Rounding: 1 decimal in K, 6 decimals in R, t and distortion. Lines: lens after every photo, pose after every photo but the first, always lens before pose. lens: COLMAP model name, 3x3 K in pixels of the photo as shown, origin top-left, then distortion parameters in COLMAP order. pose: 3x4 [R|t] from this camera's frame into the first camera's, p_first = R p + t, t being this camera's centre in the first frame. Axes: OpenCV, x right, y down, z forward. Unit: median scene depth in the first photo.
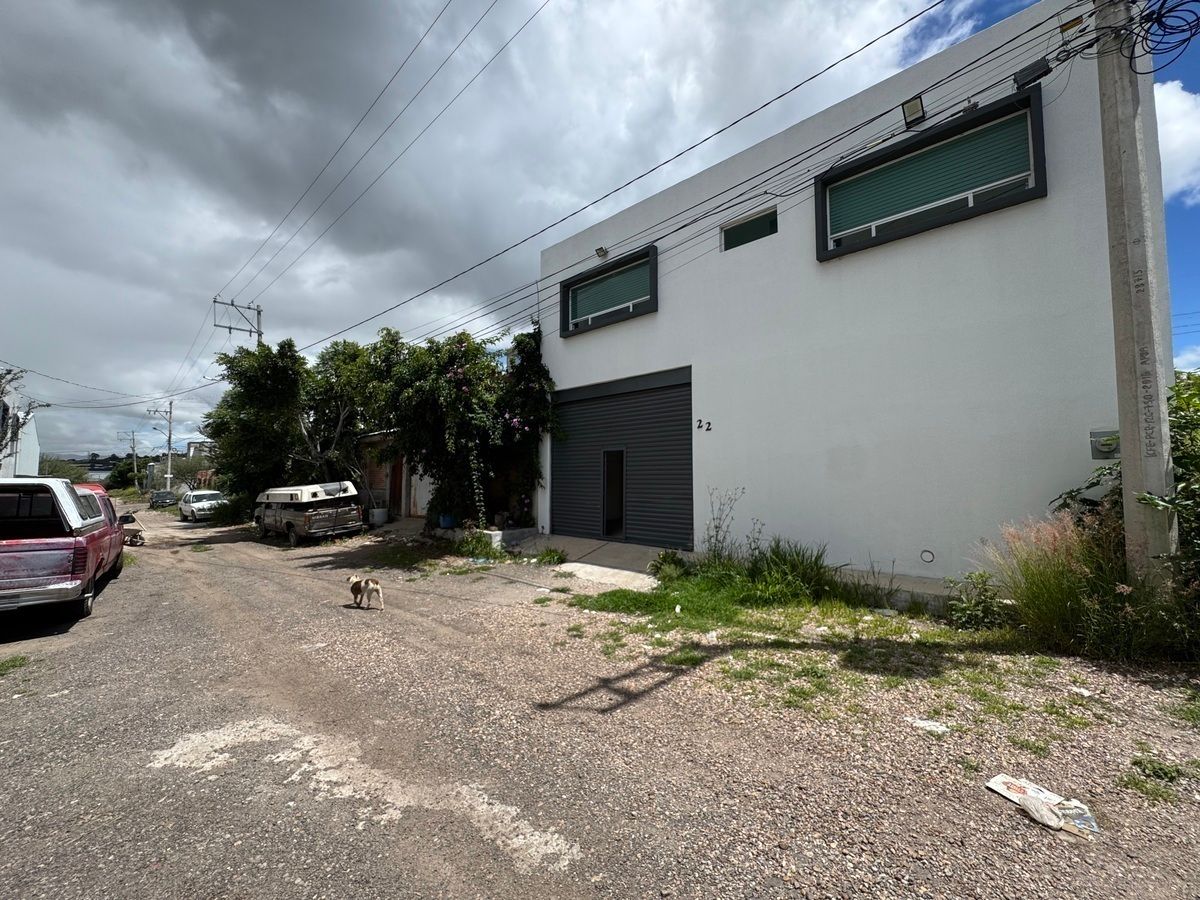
lens RADIAL K [[477.7, 0, 601.3], [0, 477.7, 448.9], [0, 0, 1]] dist [-0.003039, 0.000304]
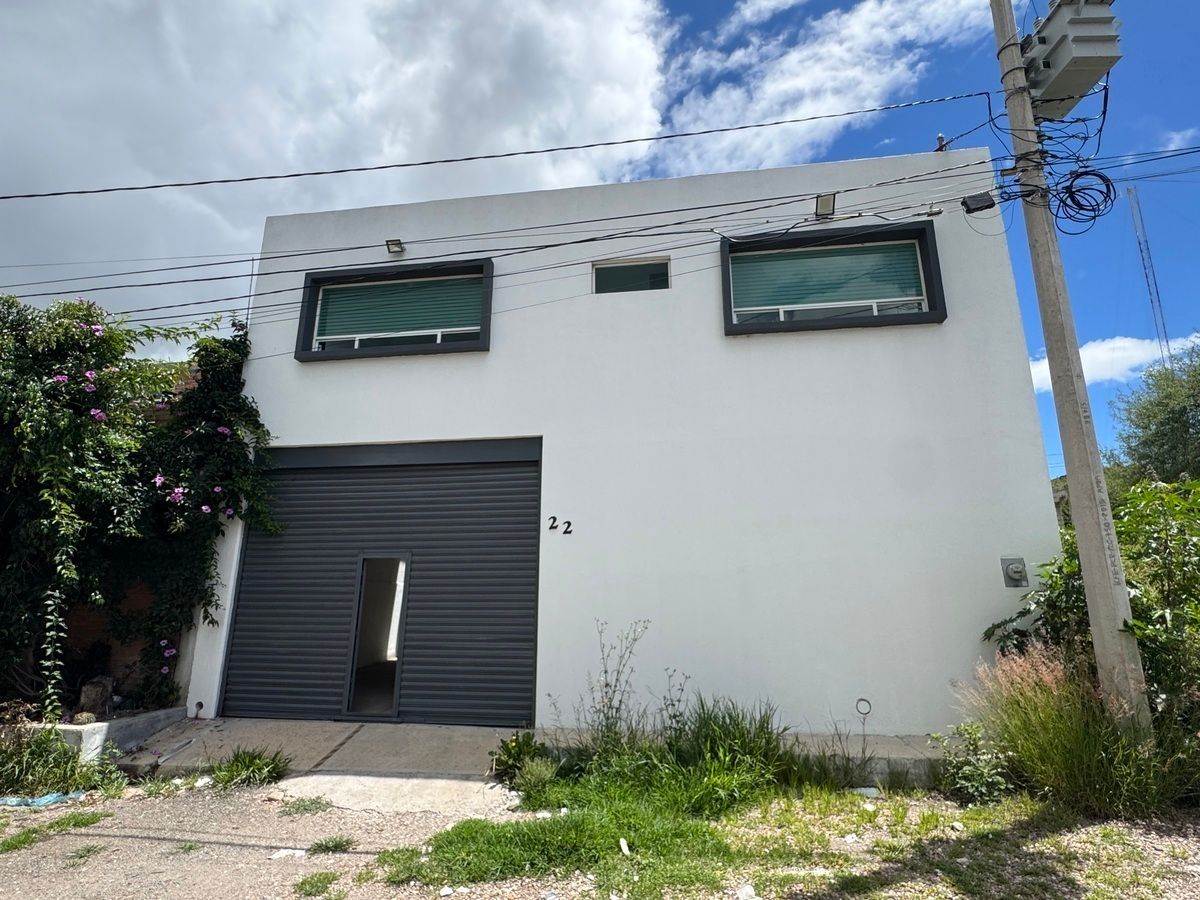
lens RADIAL K [[607.0, 0, 600.0], [0, 607.0, 450.0], [0, 0, 1]] dist [-0.002159, 0.000138]
pose [[0.821909, 0.142516, 0.551502, -0.219760], [-0.035924, 0.979237, -0.199510, 0.014631], [-0.568485, 0.144167, 0.809964, 0.253394]]
